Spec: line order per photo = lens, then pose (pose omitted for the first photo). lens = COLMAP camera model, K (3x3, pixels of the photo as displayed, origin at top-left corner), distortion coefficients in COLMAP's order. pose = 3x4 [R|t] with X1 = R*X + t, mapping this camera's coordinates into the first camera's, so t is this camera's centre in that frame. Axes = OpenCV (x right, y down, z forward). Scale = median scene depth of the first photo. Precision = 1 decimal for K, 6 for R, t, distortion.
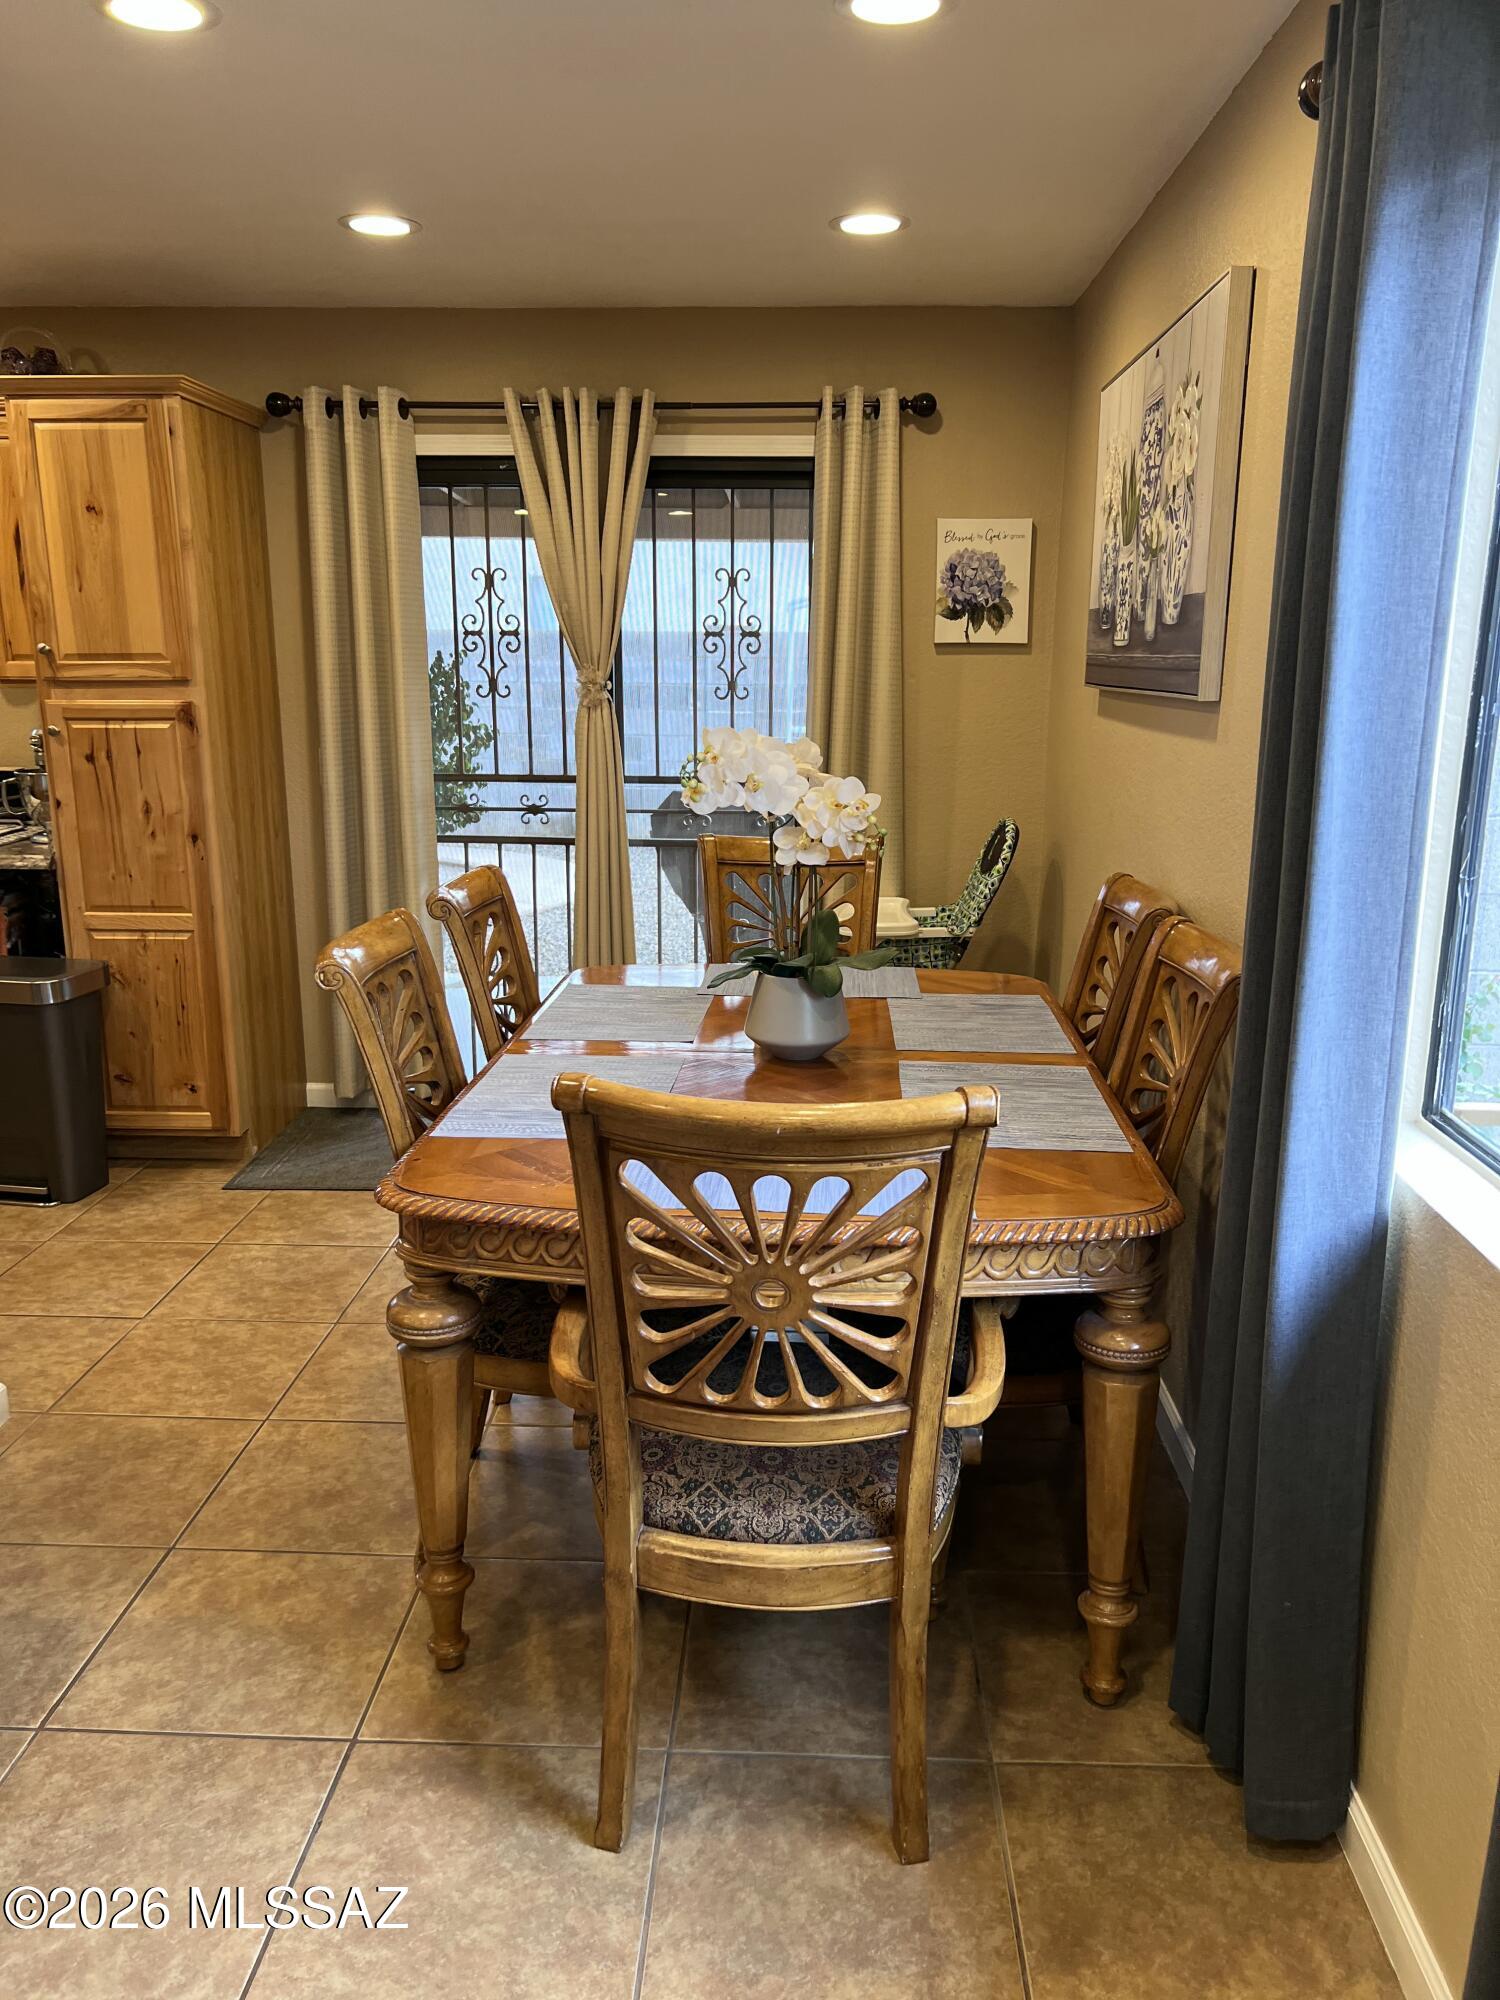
lens RADIAL K [[1517.5, 0, 740.7], [0, 1517.5, 997.6], [0, 0, 1]] dist [0.062705, -0.075678]
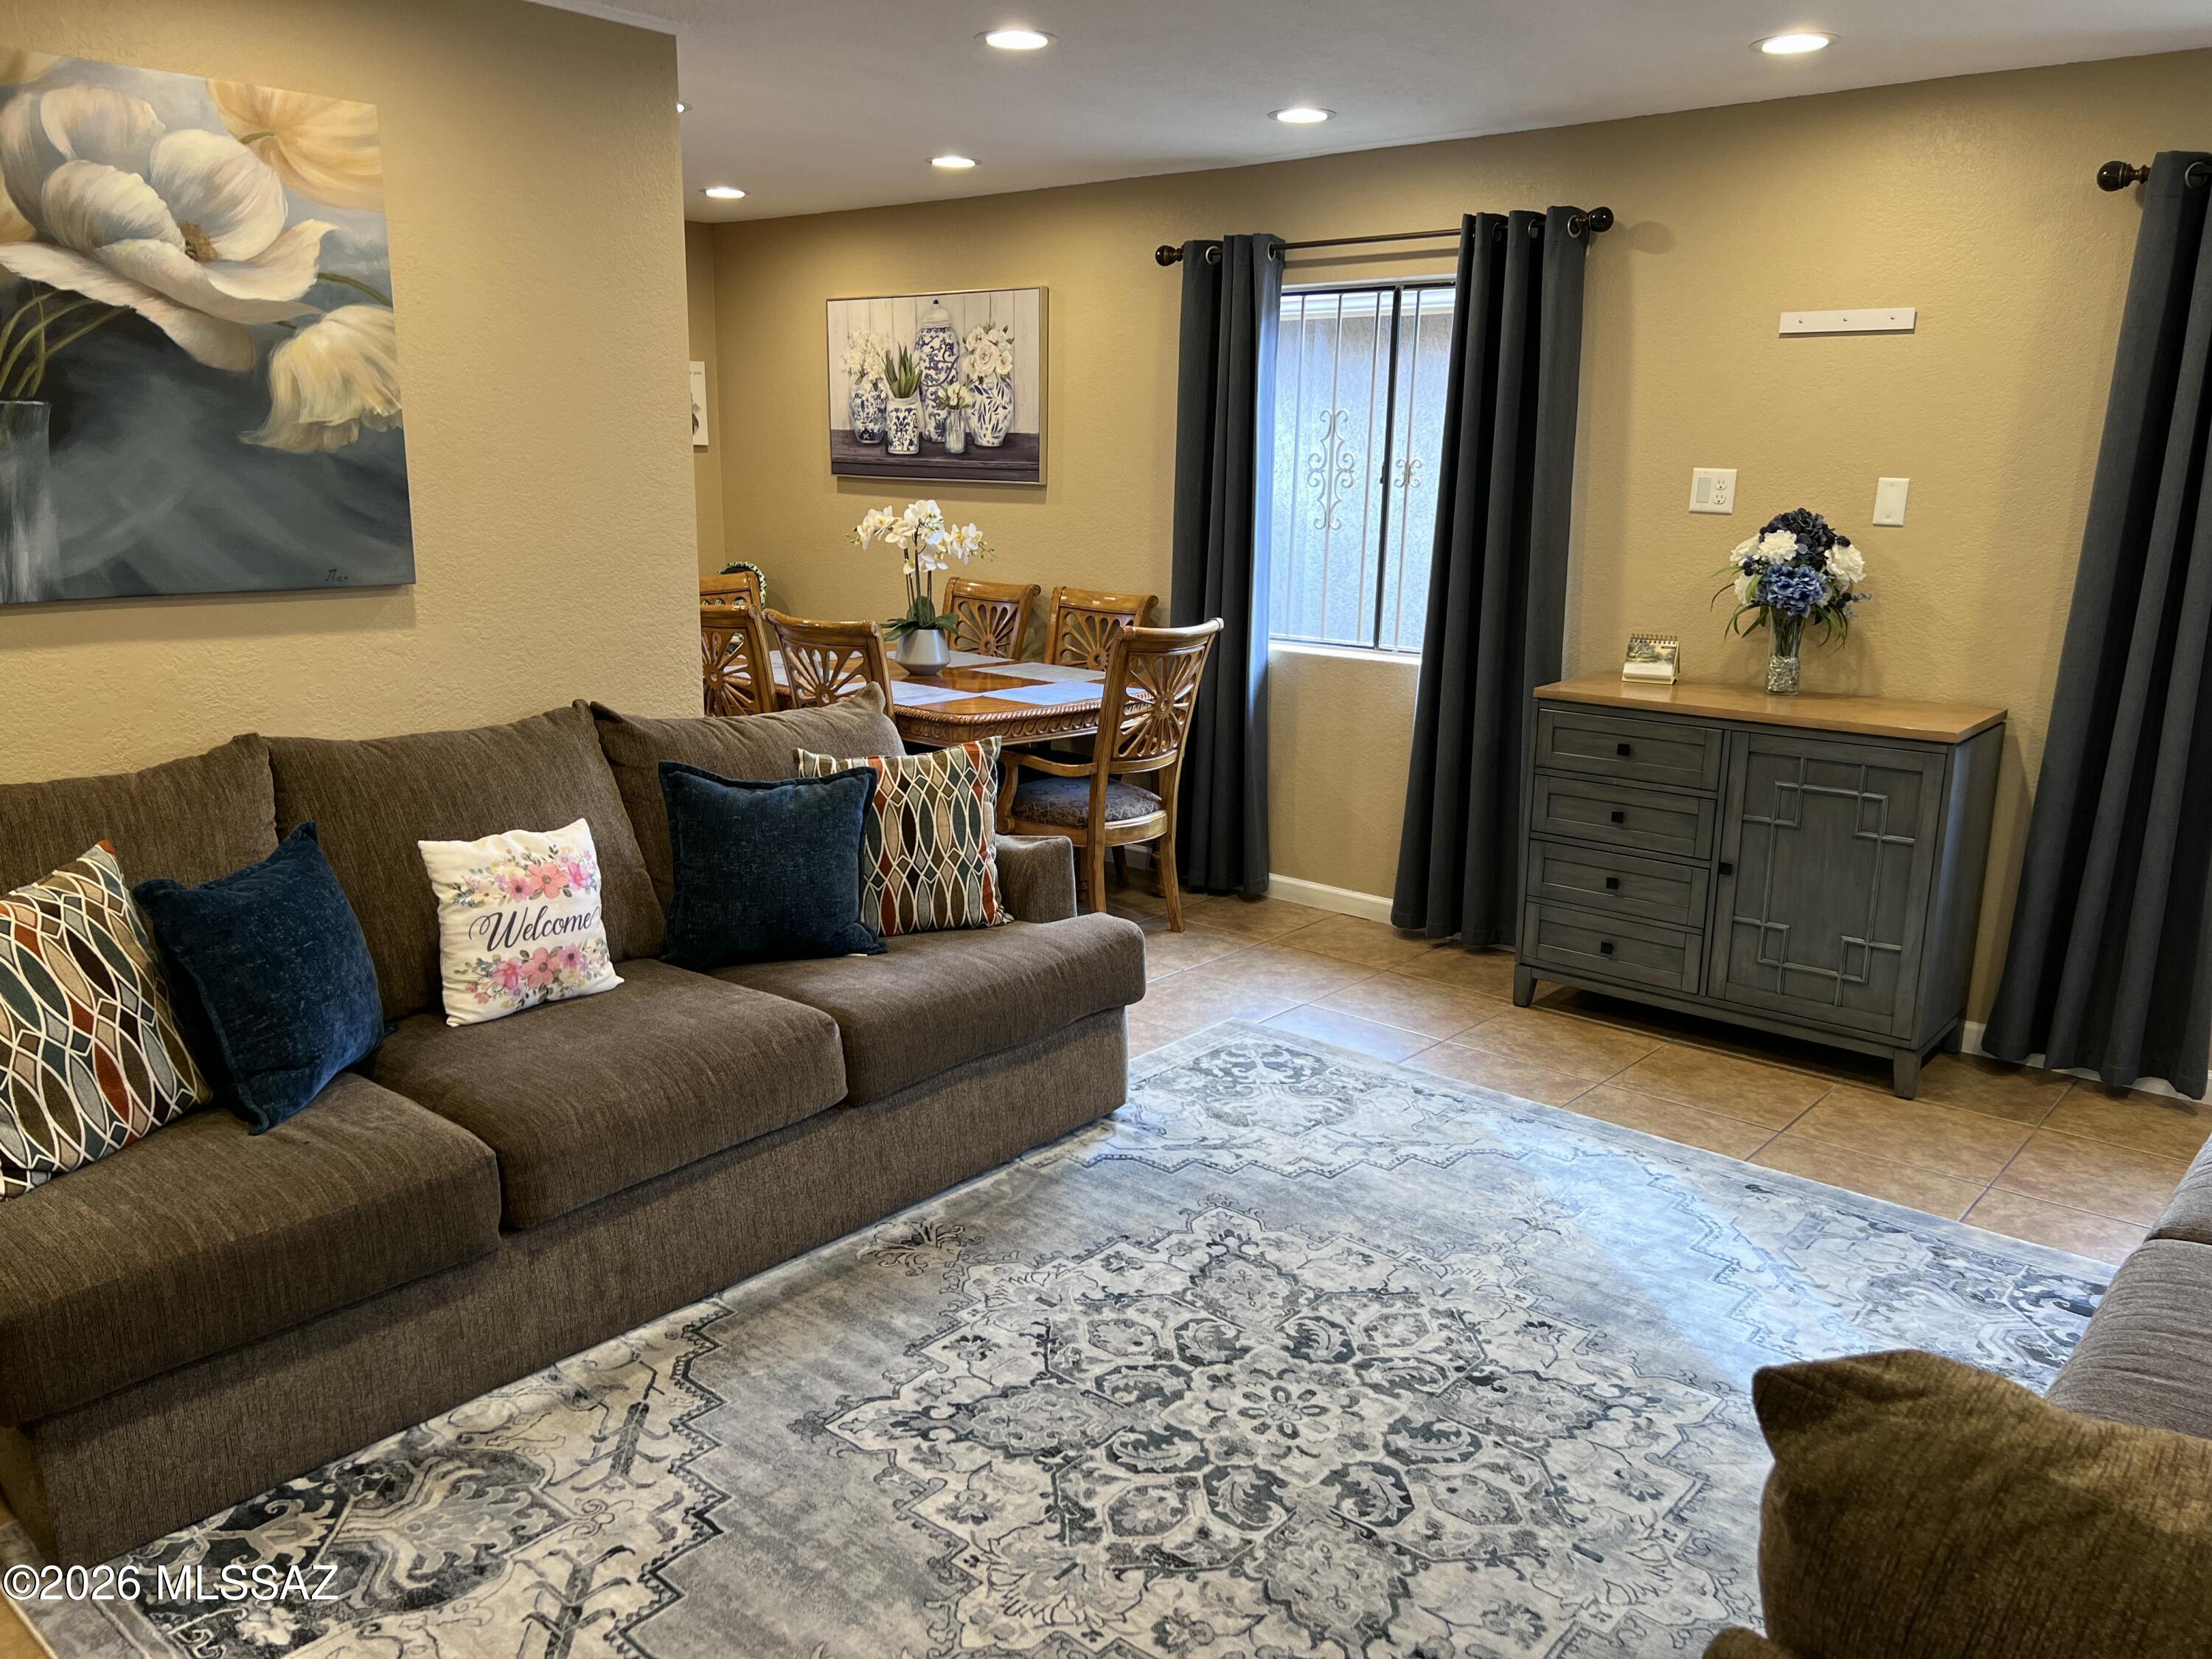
lens RADIAL K [[1678.3, 0, 1107.0], [0, 1678.3, 839.2], [0, 0, 1]] dist [0.062705, -0.075678]
pose [[0.609162, -0.171693, 0.774237, -1.488413], [0.156966, 0.983072, 0.094505, 0.081003], [-0.777357, 0.063960, 0.625800, -0.488349]]
